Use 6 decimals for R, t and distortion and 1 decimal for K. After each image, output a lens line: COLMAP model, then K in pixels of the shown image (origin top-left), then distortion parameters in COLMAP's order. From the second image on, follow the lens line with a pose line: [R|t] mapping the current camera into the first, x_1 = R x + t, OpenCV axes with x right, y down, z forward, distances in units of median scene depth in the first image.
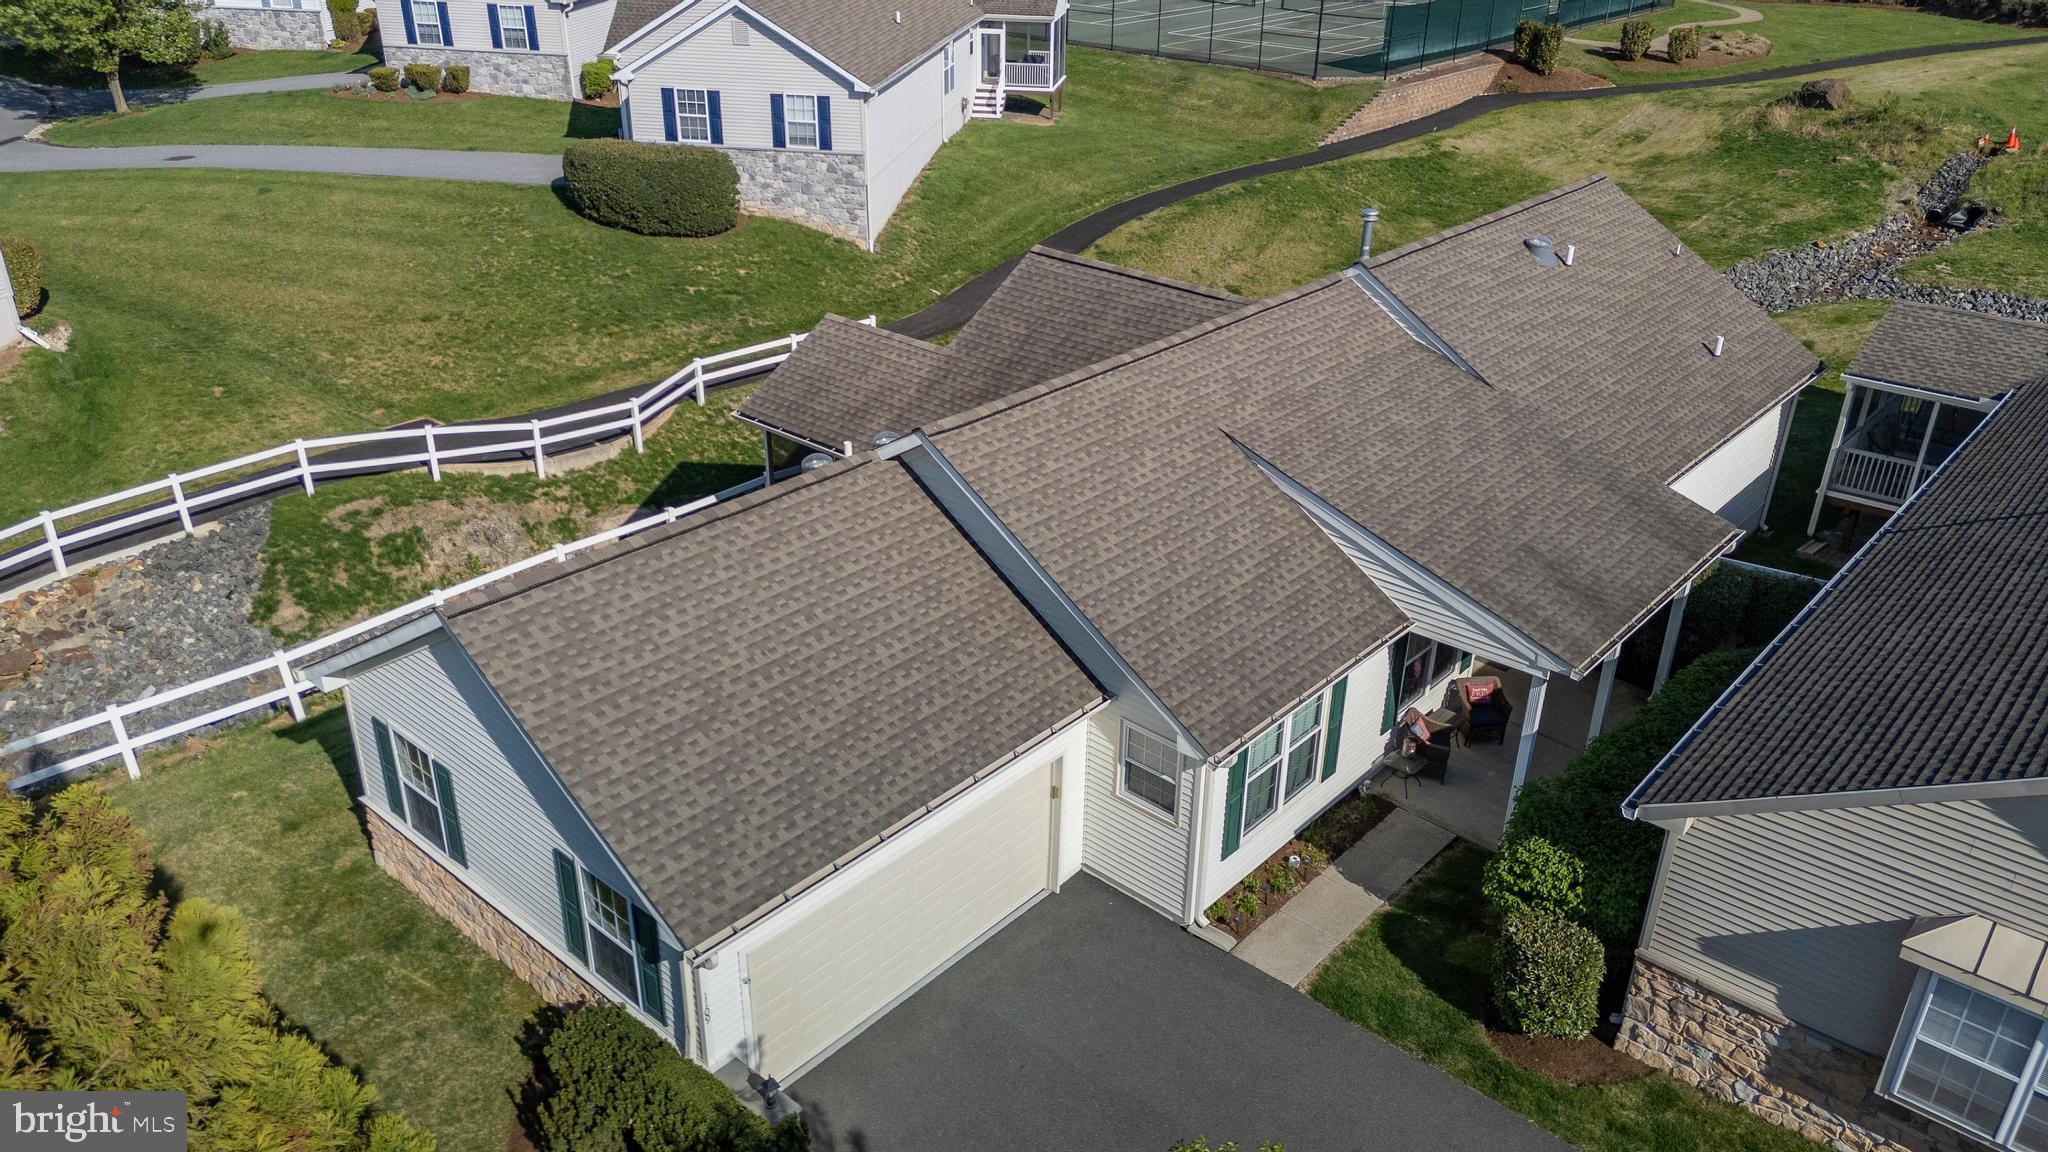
lens RADIAL K [[1505.4, 0, 1024.0], [0, 1505.4, 576.0], [0, 0, 1]] dist [0.084012, -0.095782]
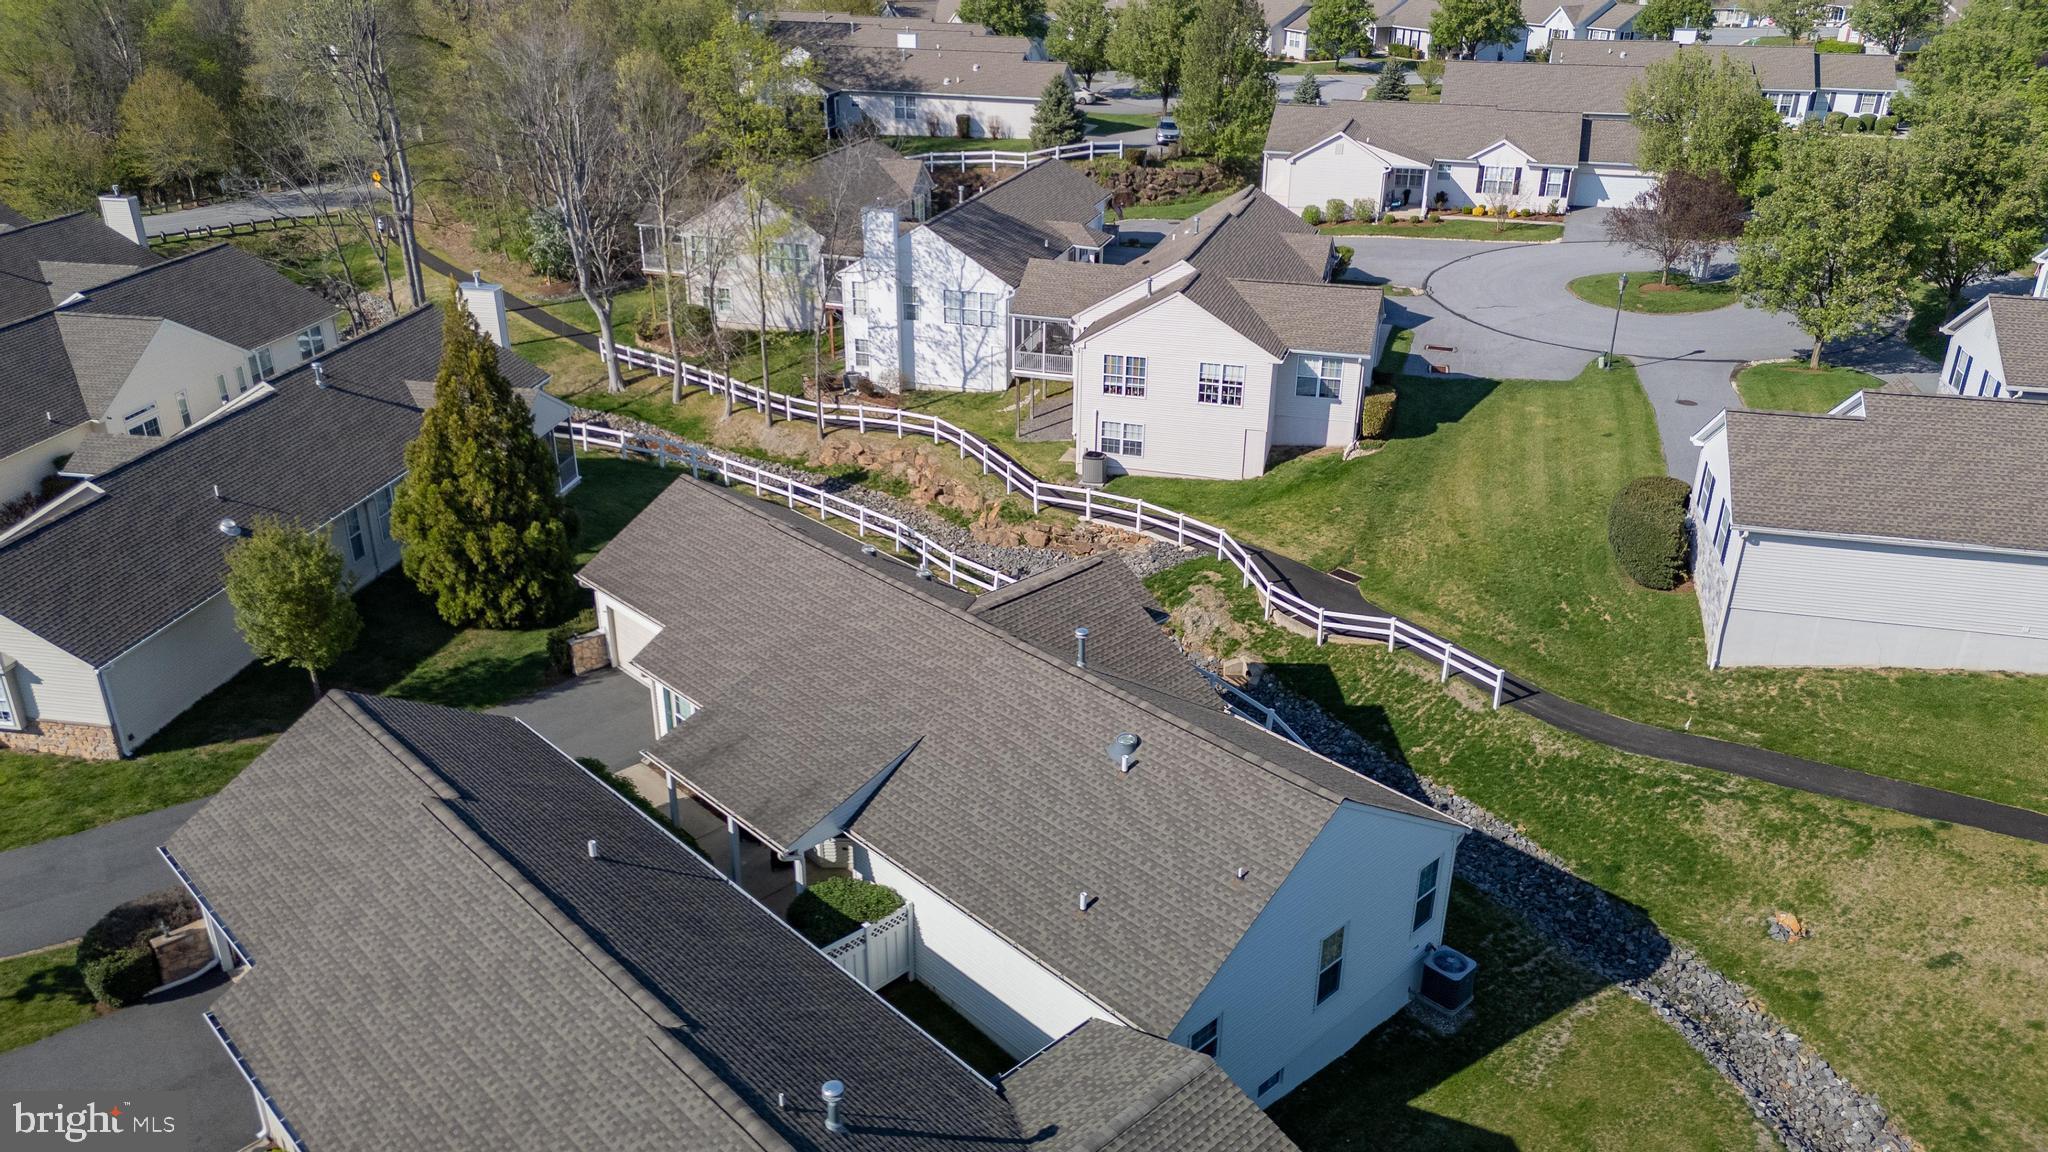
lens RADIAL K [[1505.4, 0, 1024.0], [0, 1505.4, 576.0], [0, 0, 1]] dist [0.084012, -0.095782]
pose [[-0.088677, 0.395669, -0.914102, 0.909810], [-0.453458, 0.801065, 0.390730, -0.496141], [0.886855, 0.449156, 0.108383, 0.523749]]
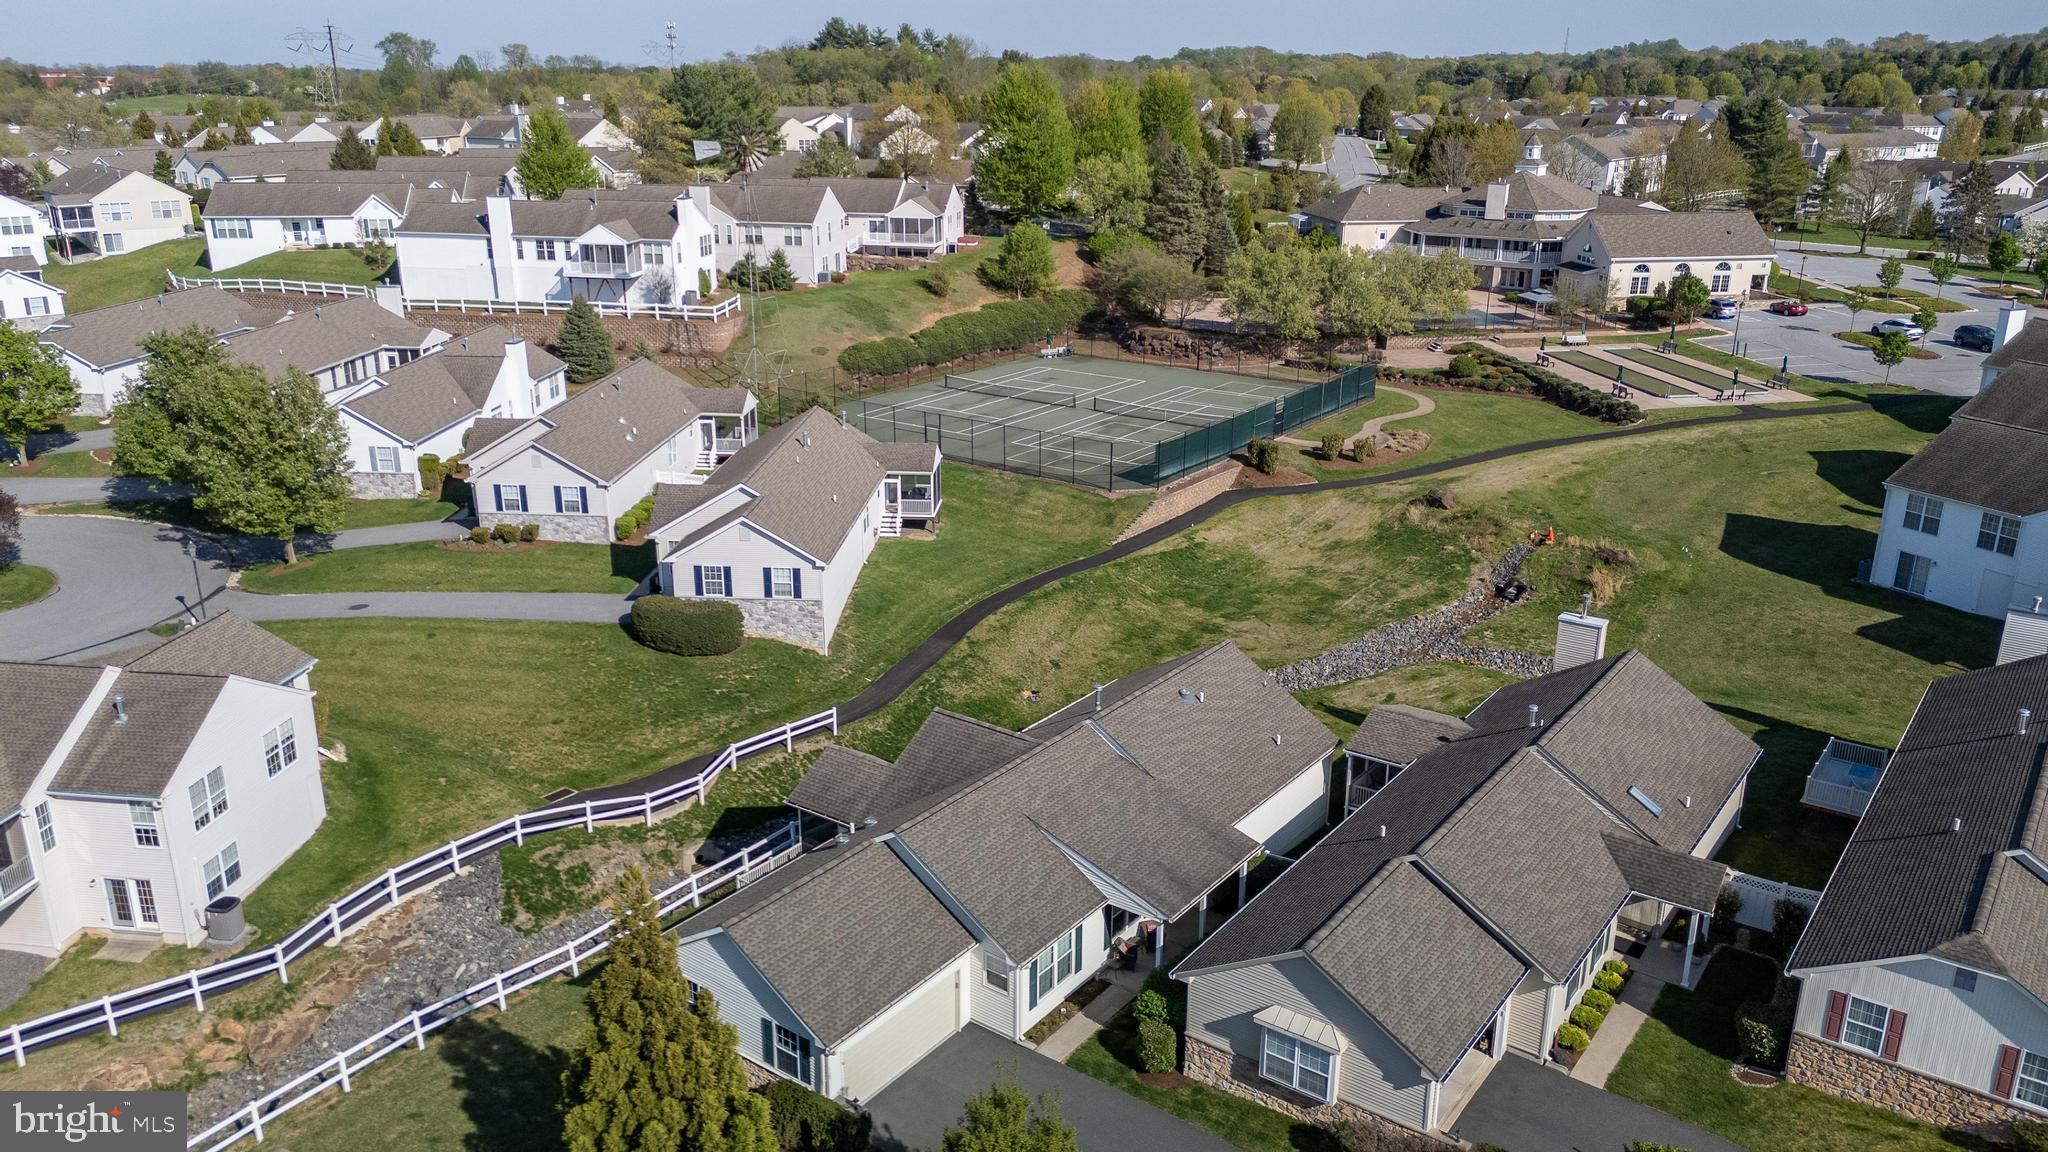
lens RADIAL K [[1522.2, 0, 1024.0], [0, 1522.2, 576.0], [0, 0, 1]] dist [0.163952, -0.377487]
pose [[0.996115, -0.039111, 0.078901, -0.018615], [0.049895, 0.988934, -0.139714, -0.068581], [-0.072564, 0.143108, 0.987043, -0.682514]]
